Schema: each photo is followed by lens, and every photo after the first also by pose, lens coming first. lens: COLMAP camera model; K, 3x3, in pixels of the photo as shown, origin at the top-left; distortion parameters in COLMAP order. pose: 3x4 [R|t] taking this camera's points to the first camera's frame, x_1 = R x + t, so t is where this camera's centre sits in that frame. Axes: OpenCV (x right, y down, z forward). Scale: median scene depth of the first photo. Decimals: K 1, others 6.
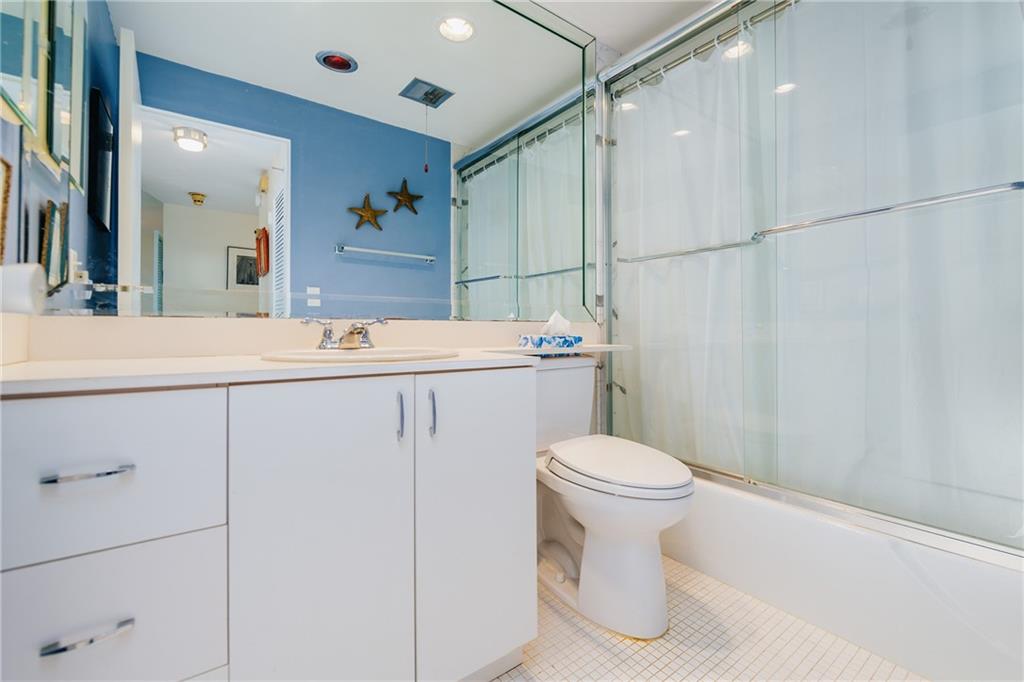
lens RADIAL K [[446.5, 0, 517.6], [0, 446.5, 334.6], [0, 0, 1]] dist [0.015854, 0.000070]
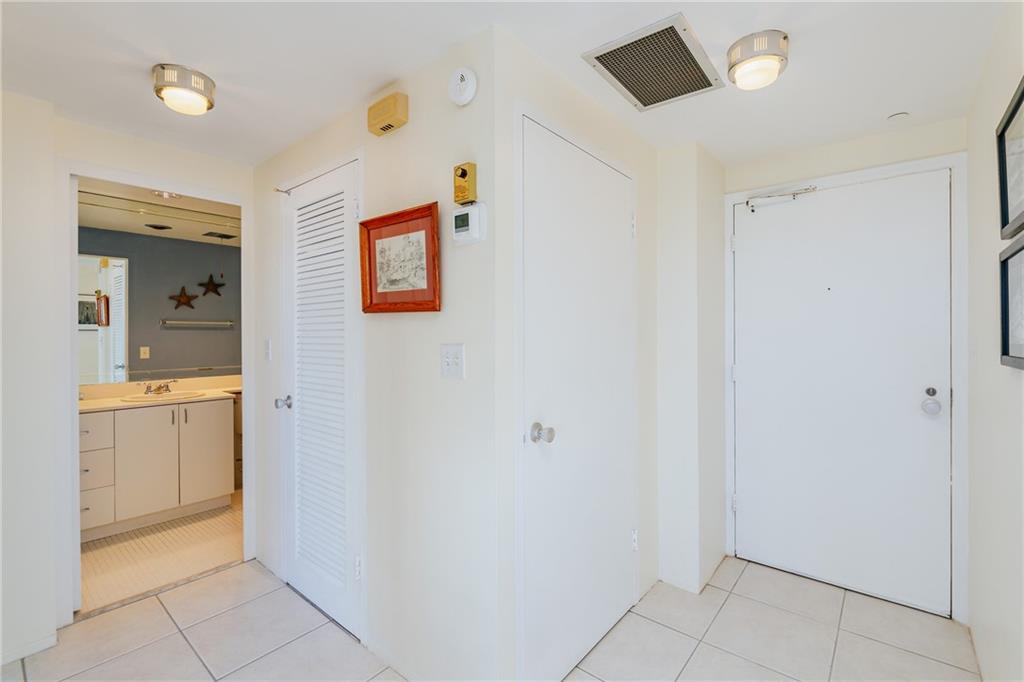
lens RADIAL K [[449.3, 0, 509.0], [0, 449.3, 340.0], [0, 0, 1]] dist [0.001638, 0.000145]
pose [[0.970857, -0.012937, 0.239309, 0.418136], [0.012665, 0.999916, 0.002677, -0.111883], [-0.239324, 0.000432, 0.970940, -0.863772]]
